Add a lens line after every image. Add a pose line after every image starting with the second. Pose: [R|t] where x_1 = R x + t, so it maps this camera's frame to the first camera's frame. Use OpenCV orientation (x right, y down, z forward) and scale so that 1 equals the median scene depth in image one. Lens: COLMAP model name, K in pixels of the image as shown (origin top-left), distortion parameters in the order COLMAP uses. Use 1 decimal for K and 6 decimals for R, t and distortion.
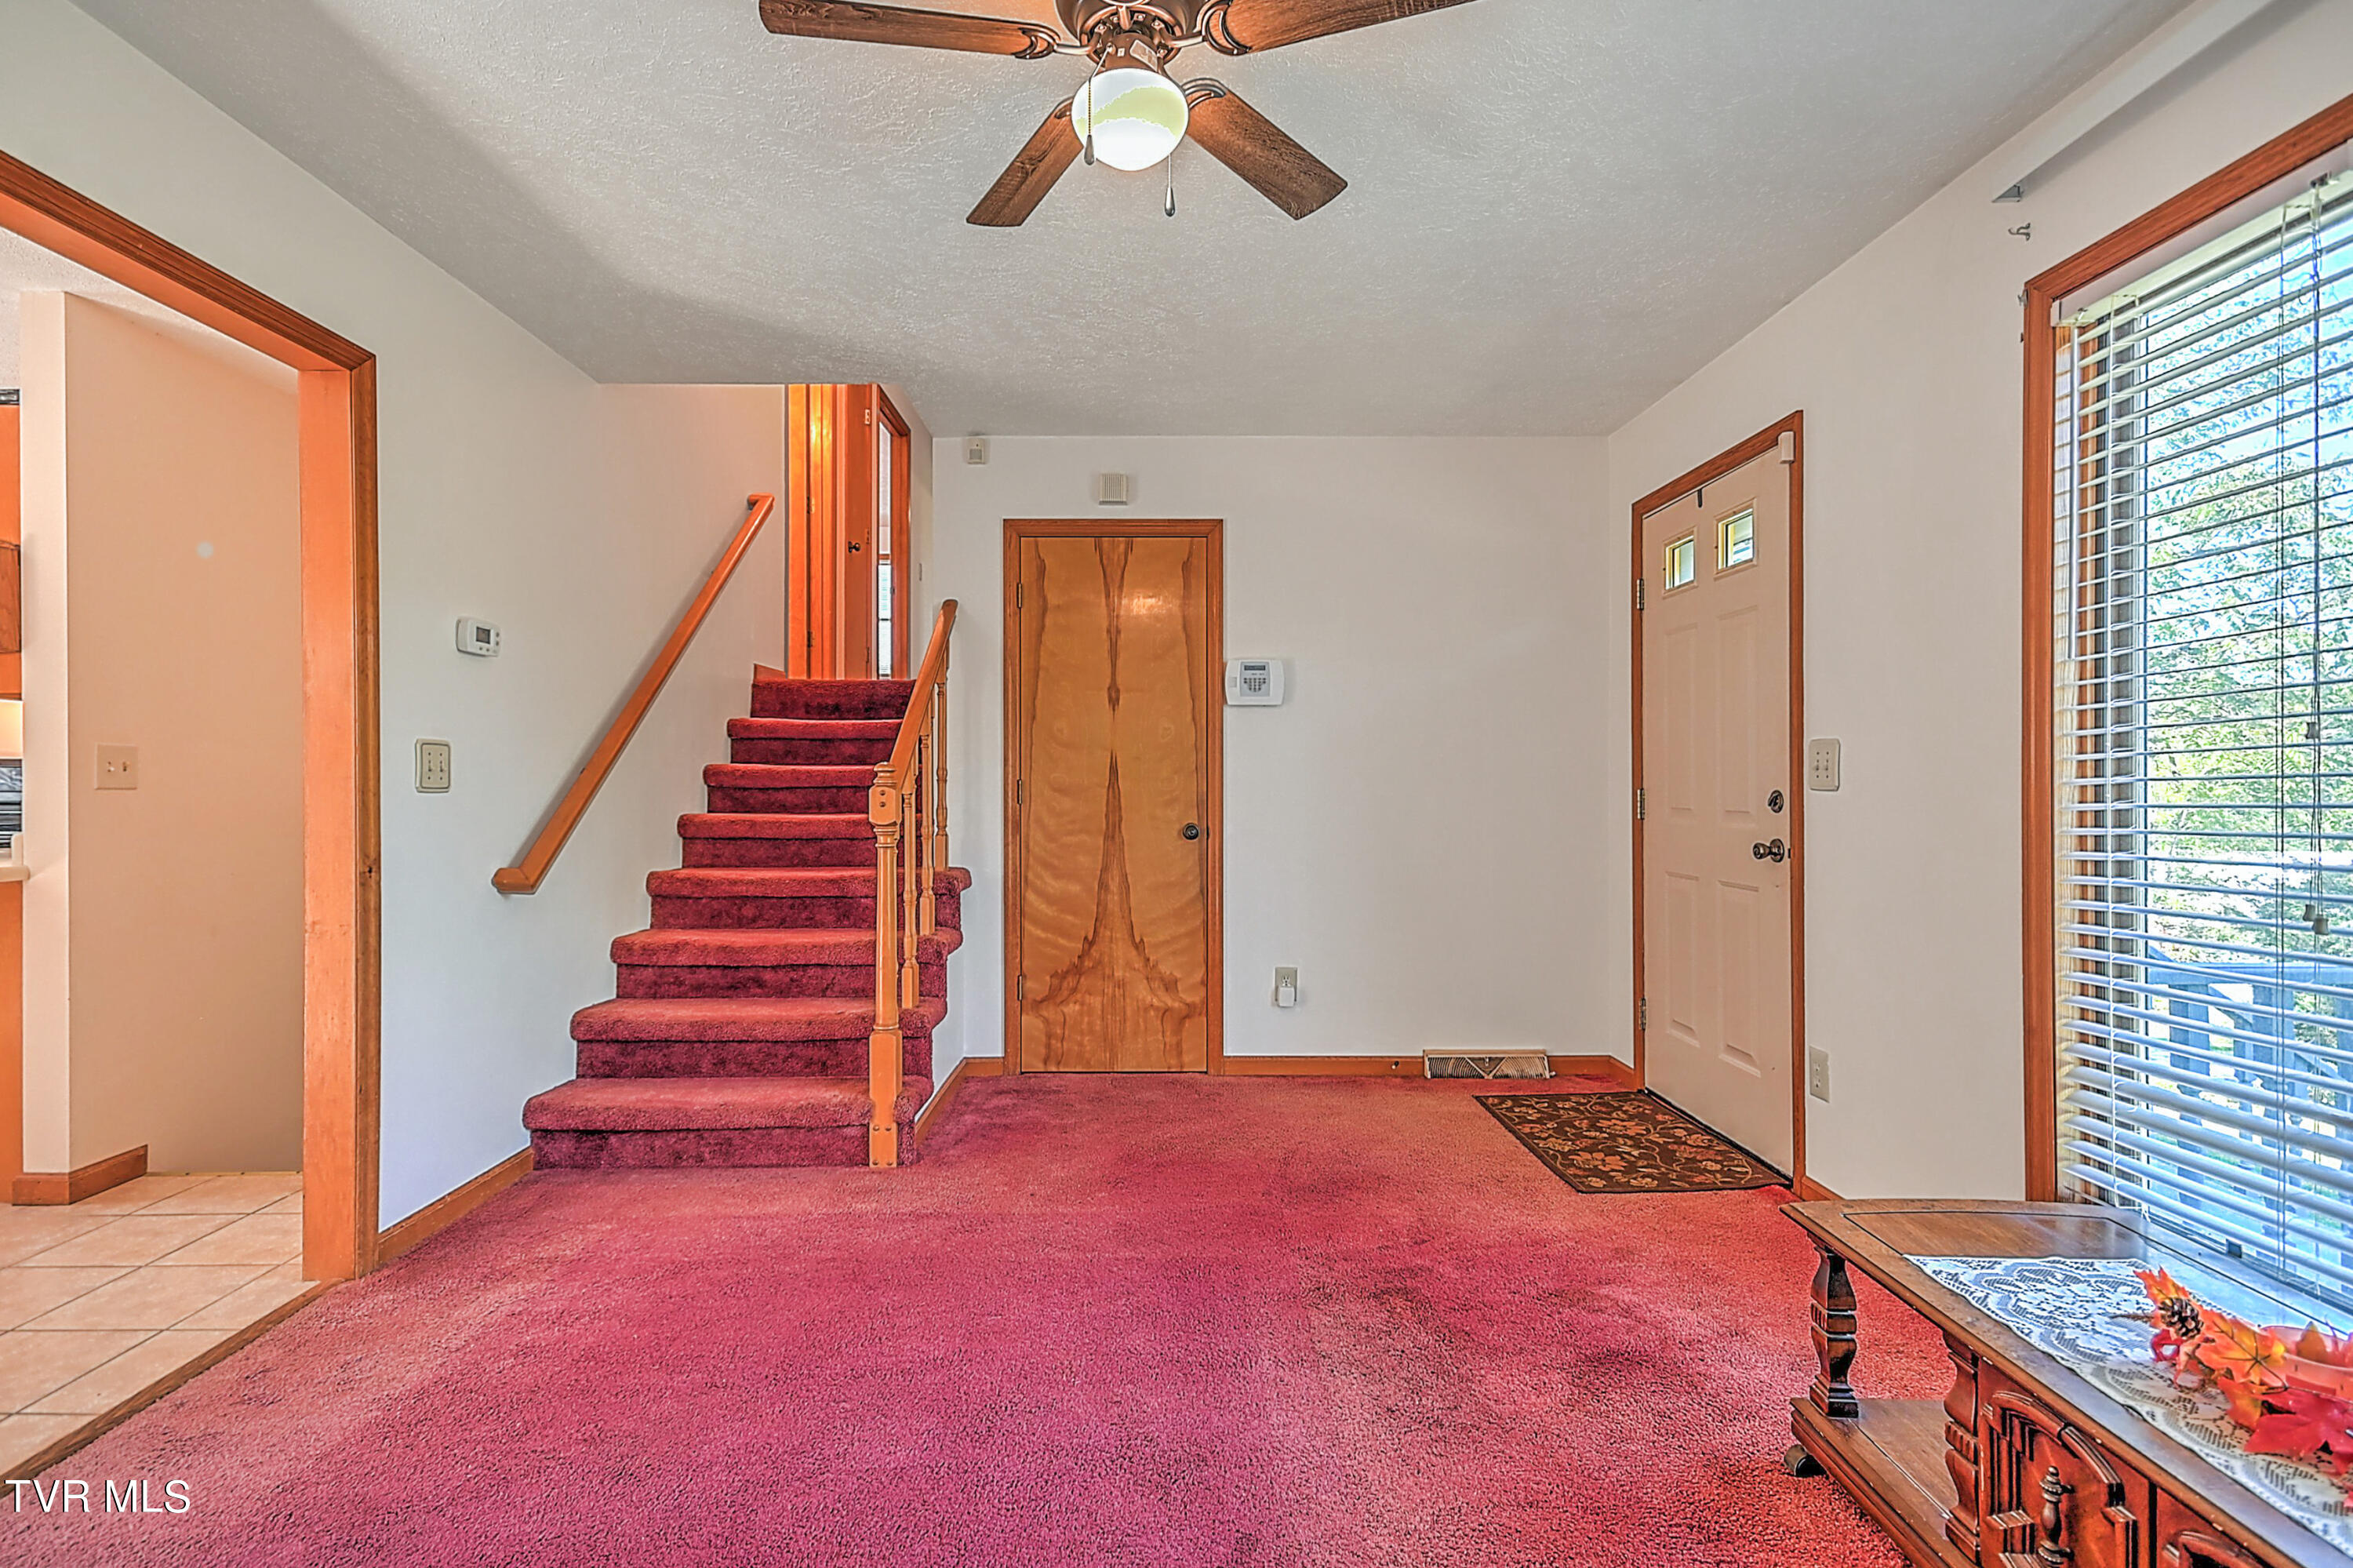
lens RADIAL K [[1130.2, 0, 1164.7], [0, 1130.2, 779.8], [0, 0, 1]] dist [0.015738, -0.000432]
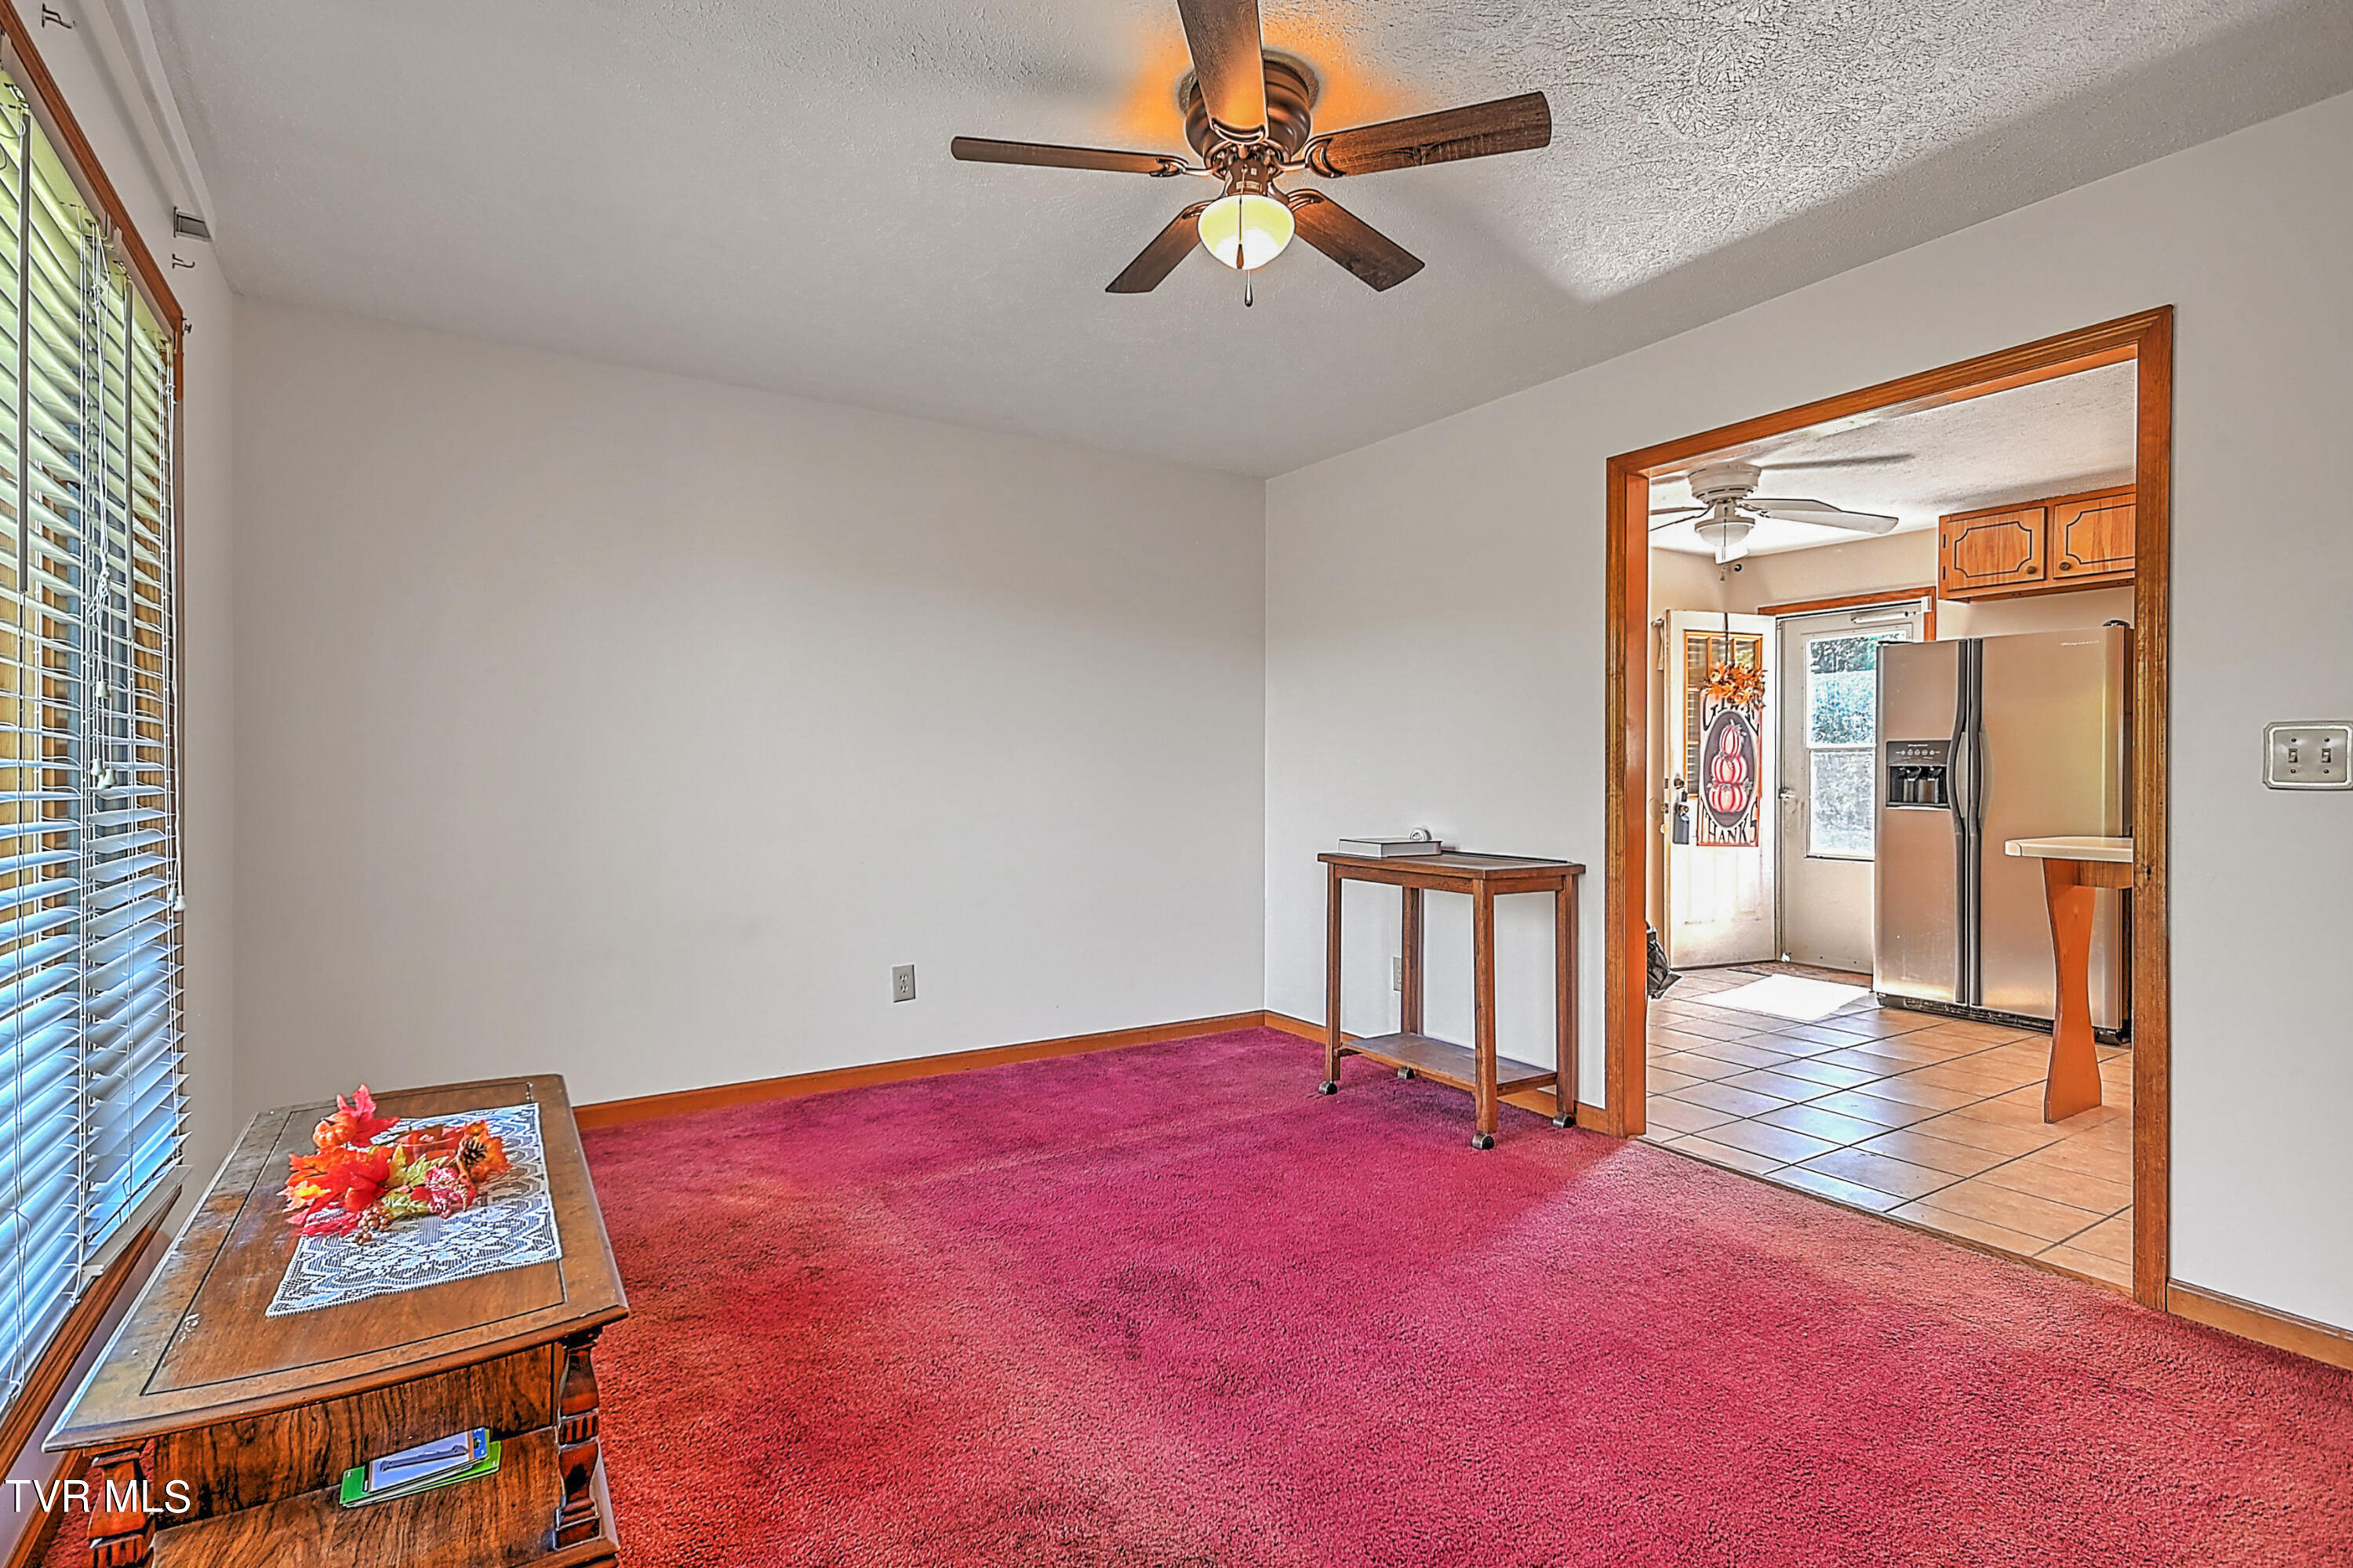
lens RADIAL K [[1108.3, 0, 1166.0], [0, 1108.3, 773.0], [0, 0, 1]] dist [0.020363, -0.003907]
pose [[-0.848411, -0.002646, -0.529332, 0.351692], [-0.002569, 0.999996, -0.000881, 0.001259], [0.529332, 0.000613, -0.848414, 1.025660]]
